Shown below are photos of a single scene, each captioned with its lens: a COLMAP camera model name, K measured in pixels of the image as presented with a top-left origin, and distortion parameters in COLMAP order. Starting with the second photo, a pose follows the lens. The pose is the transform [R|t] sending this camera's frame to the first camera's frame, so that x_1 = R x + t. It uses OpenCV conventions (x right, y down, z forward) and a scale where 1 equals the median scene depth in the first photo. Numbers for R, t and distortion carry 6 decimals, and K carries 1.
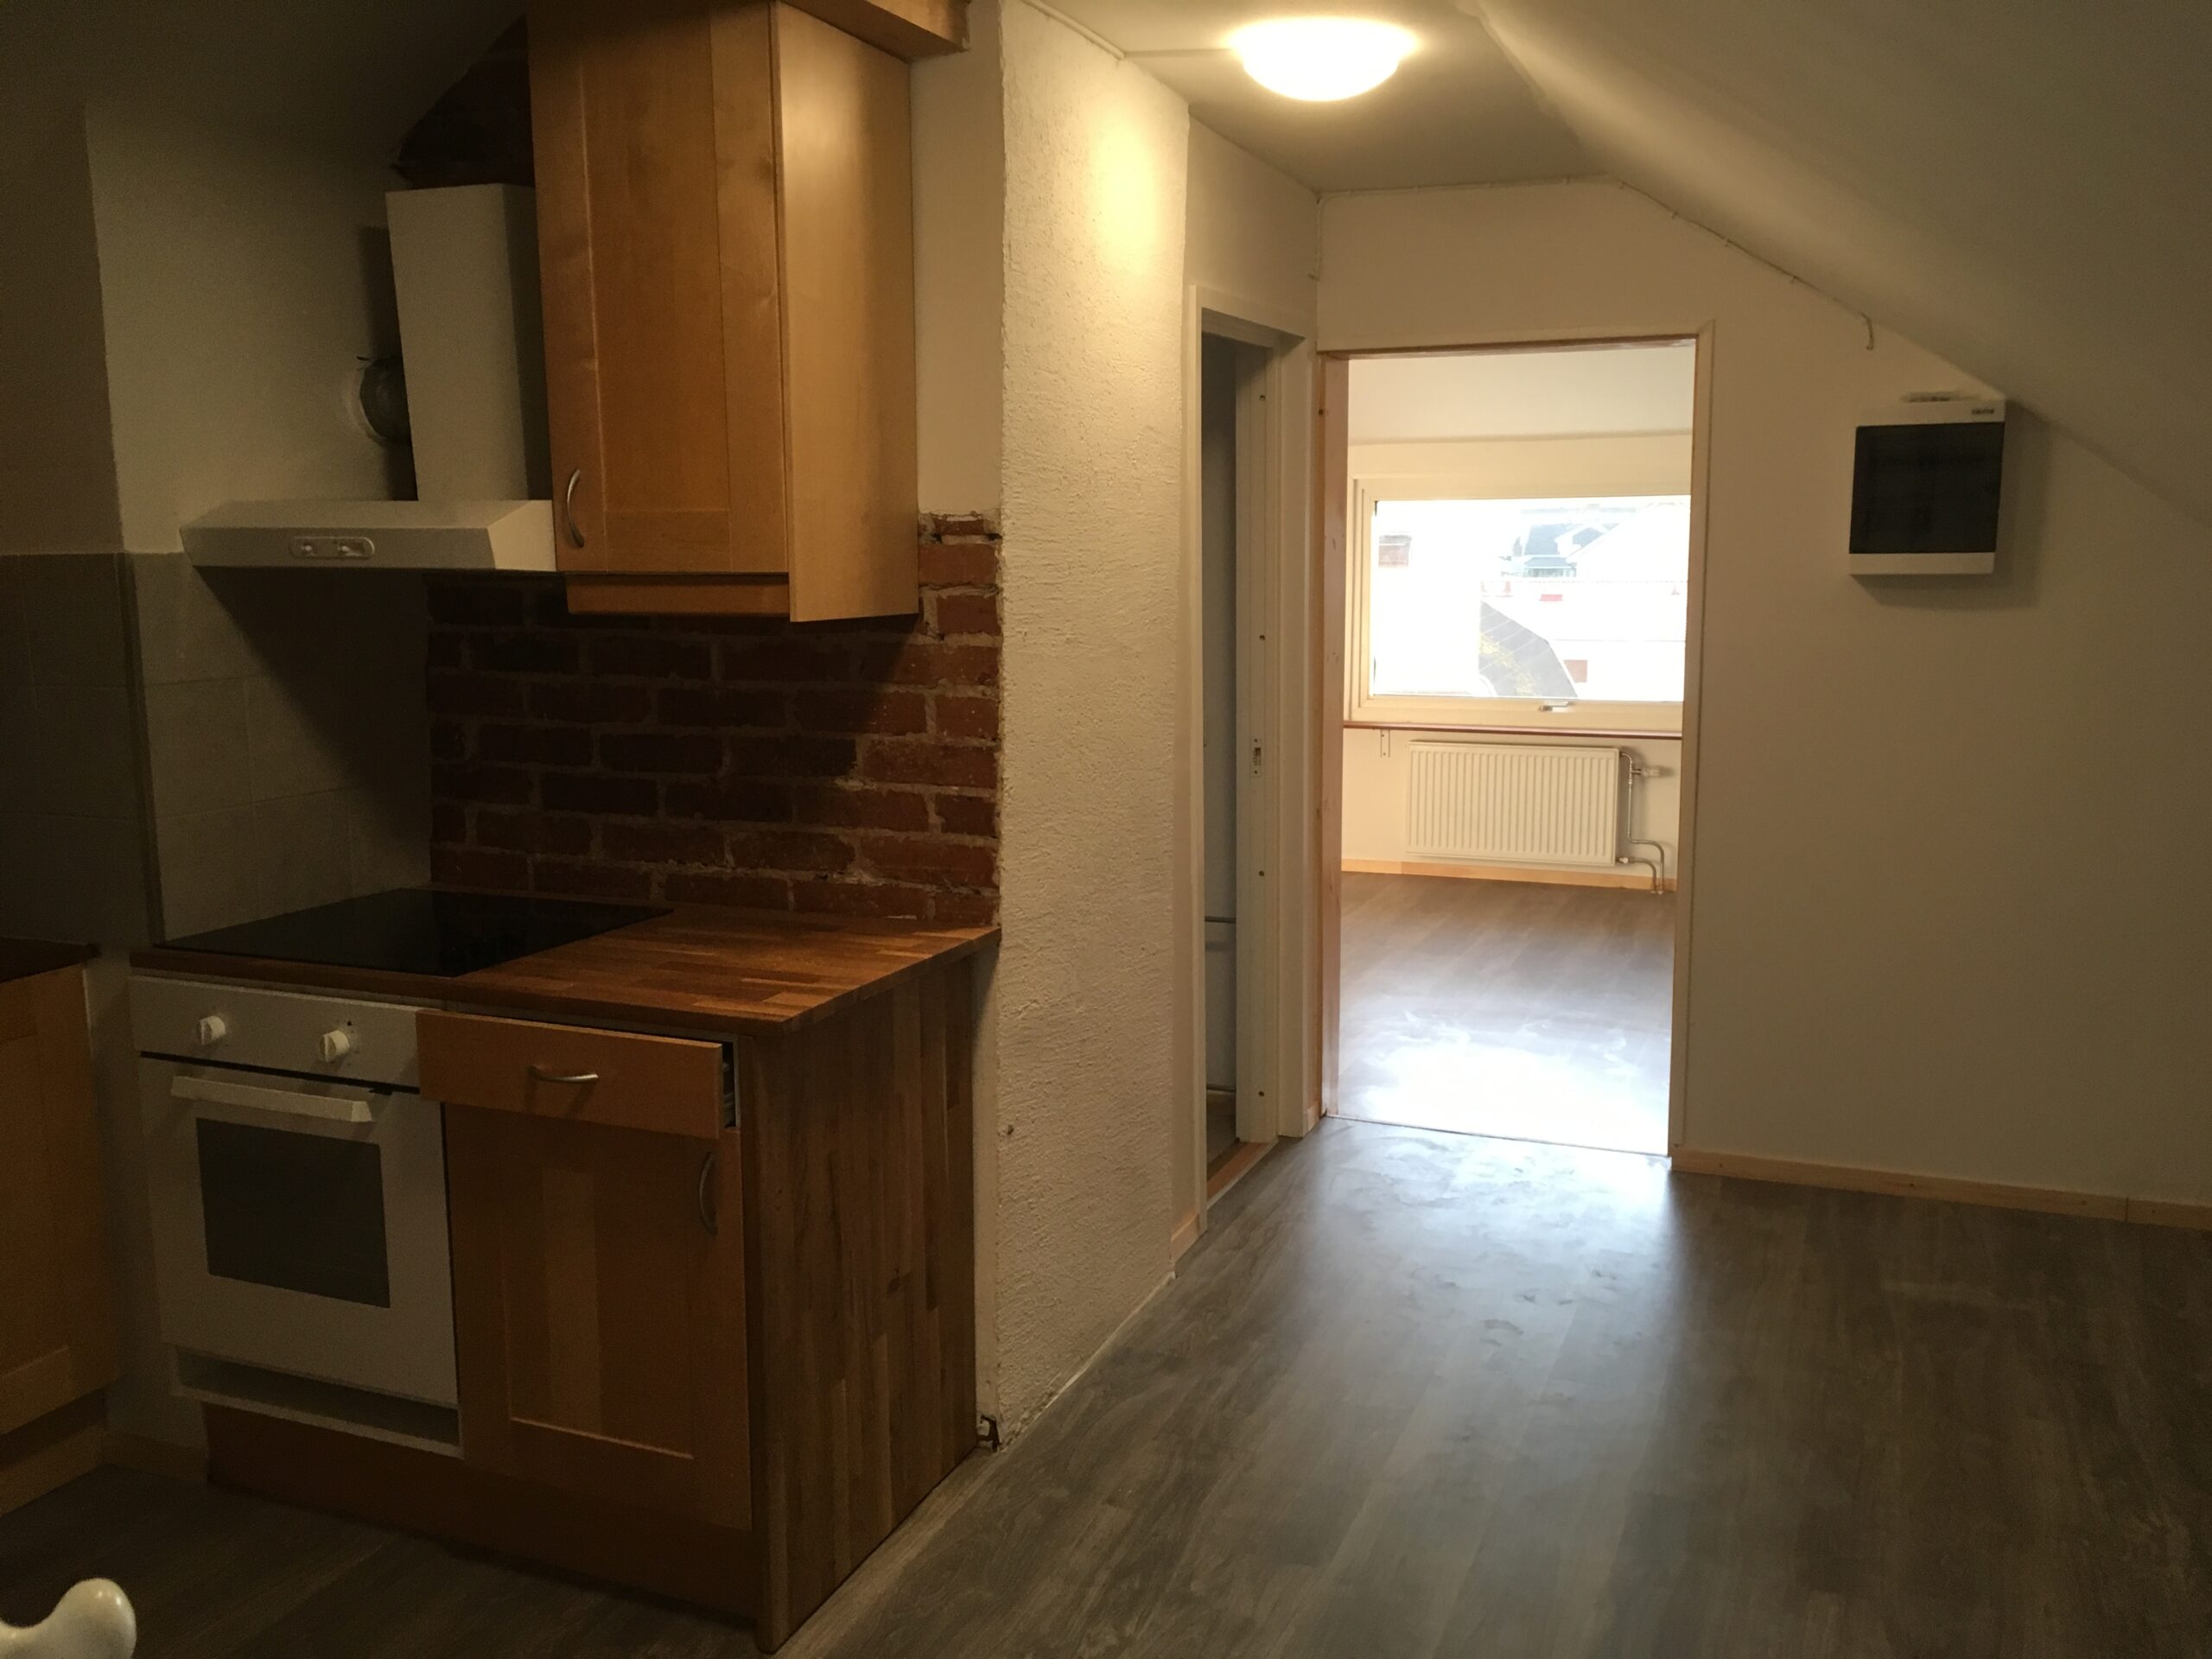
lens RADIAL K [[1891.3, 0, 1118.1], [0, 1891.3, 822.8], [0, 0, 1]] dist [0.045056, -0.000533]
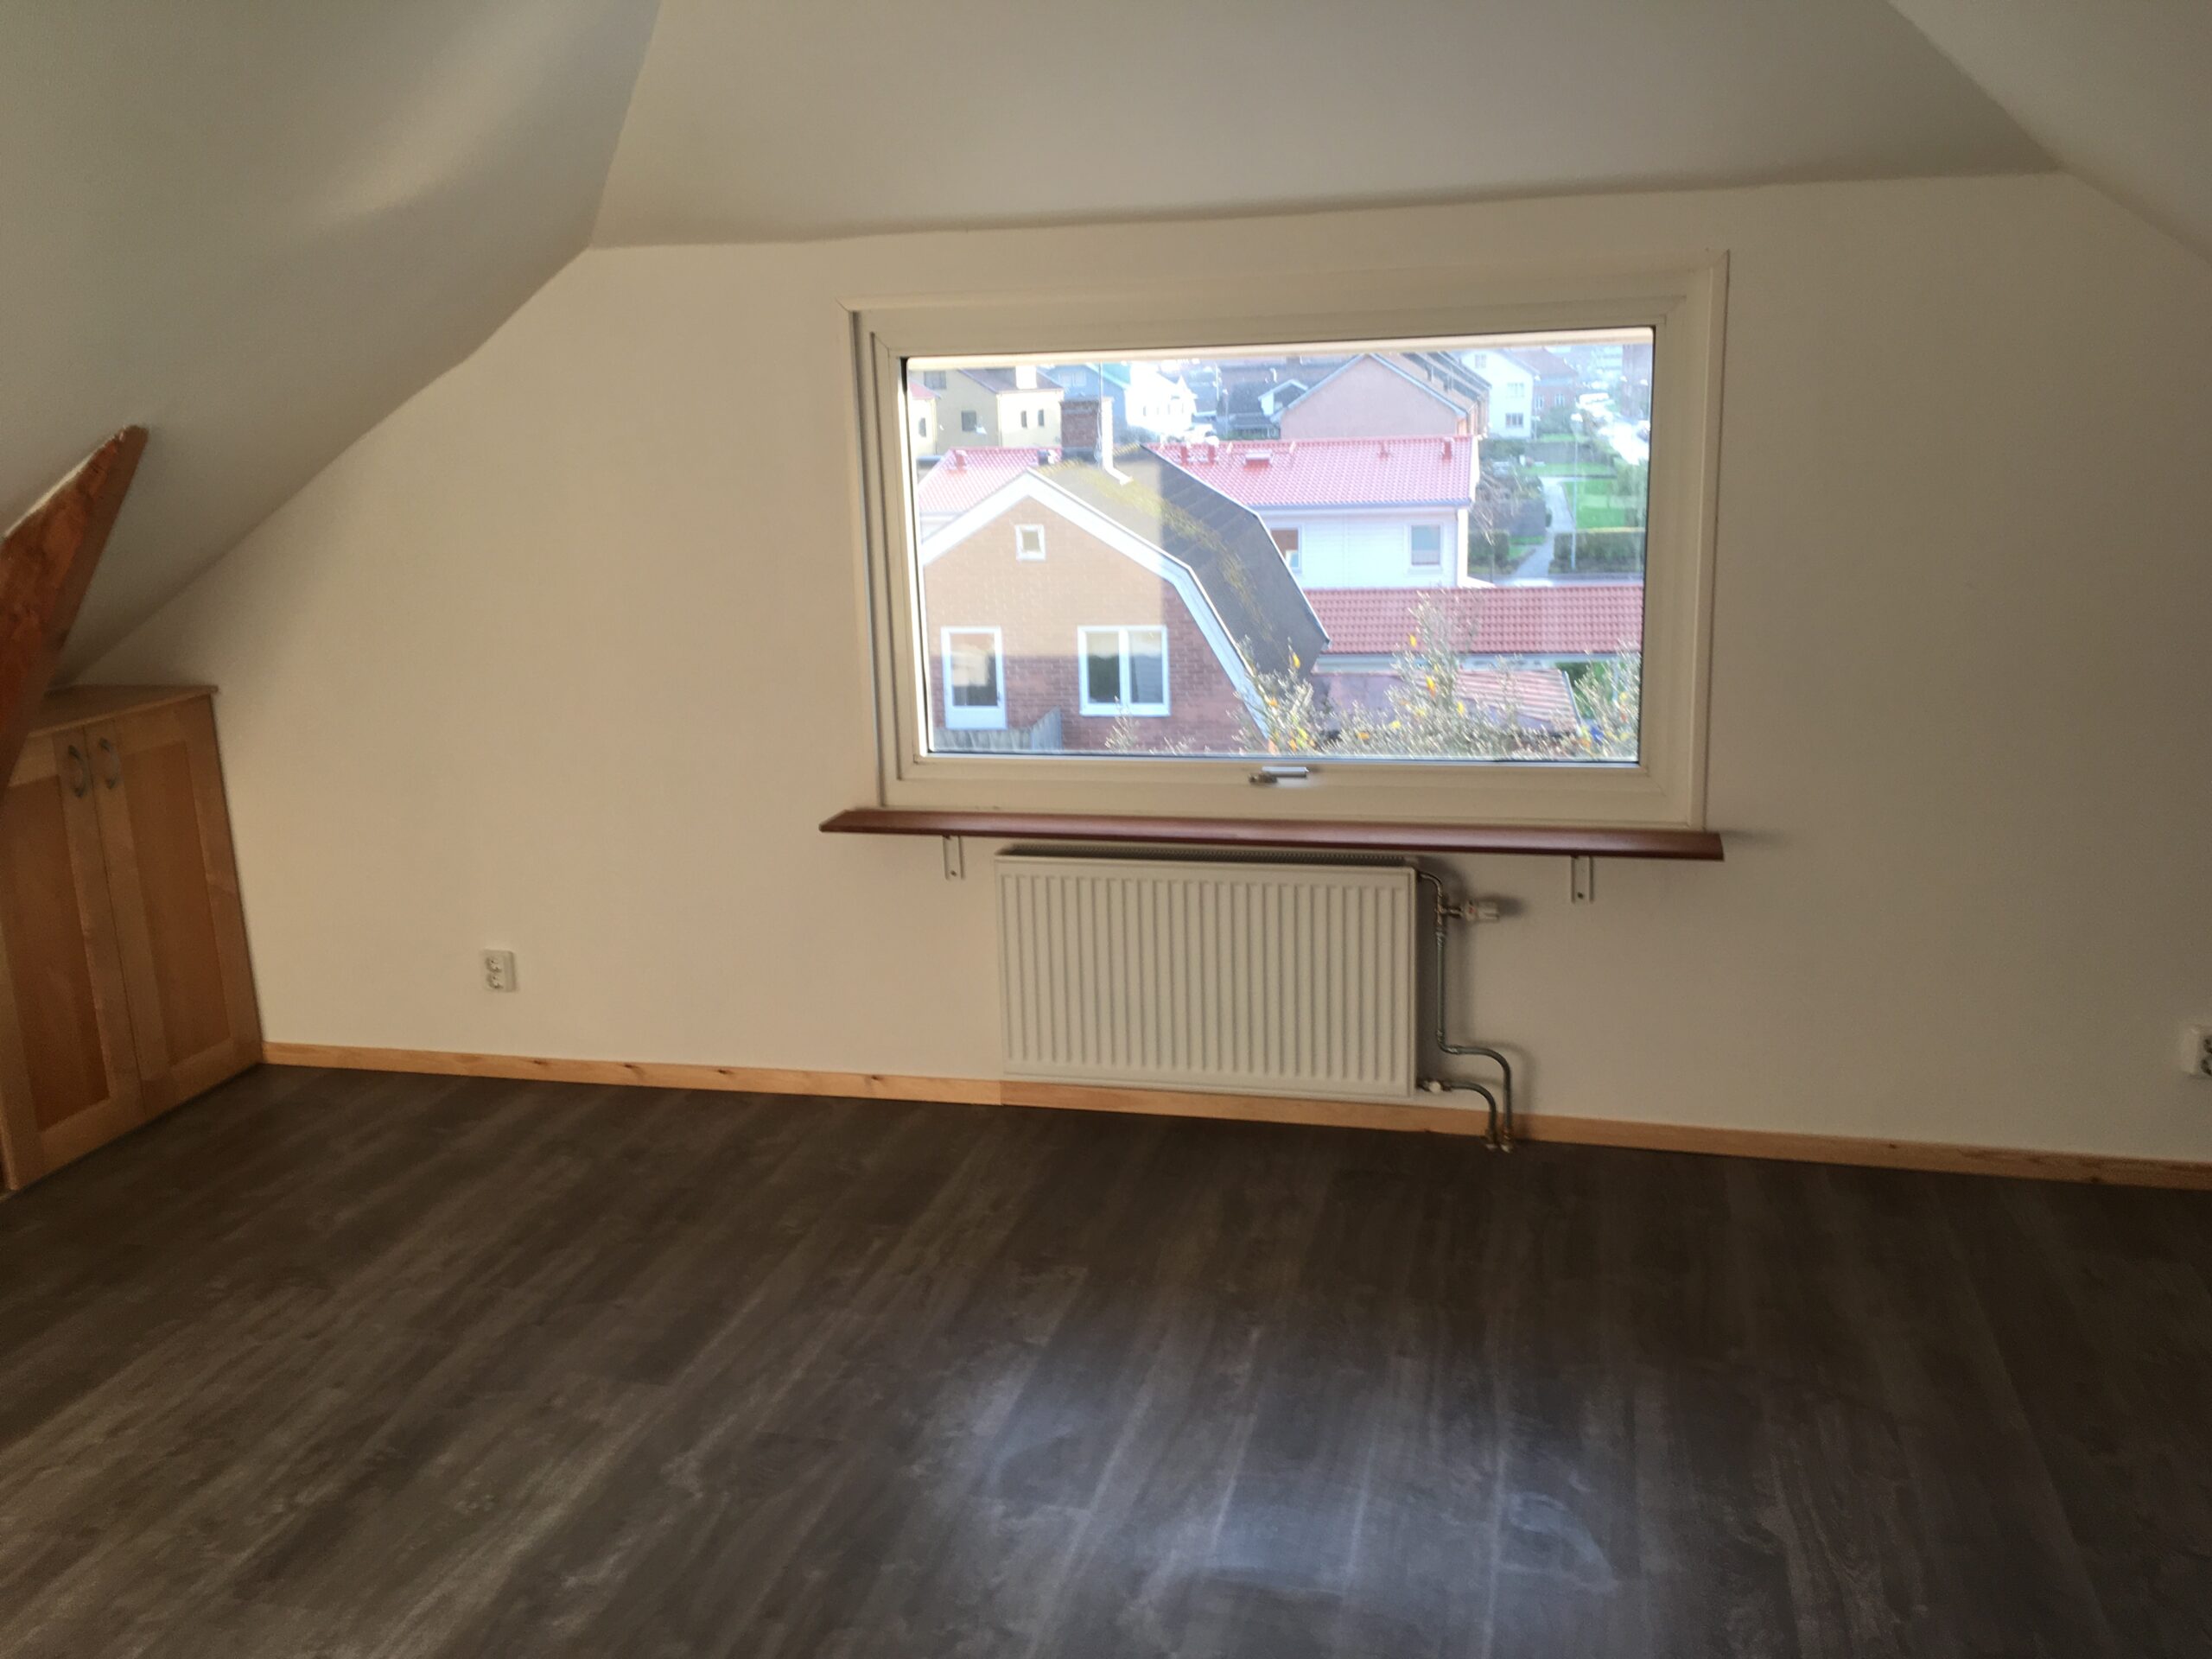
lens RADIAL K [[1891.3, 0, 1092.1], [0, 1891.3, 829.4], [0, 0, 1]] dist [0.045056, -0.000533]
pose [[0.990271, -0.041983, 0.132667, 0.111654], [0.032067, 0.996591, 0.076013, -0.086324], [-0.135406, -0.071019, 0.988242, 0.511246]]
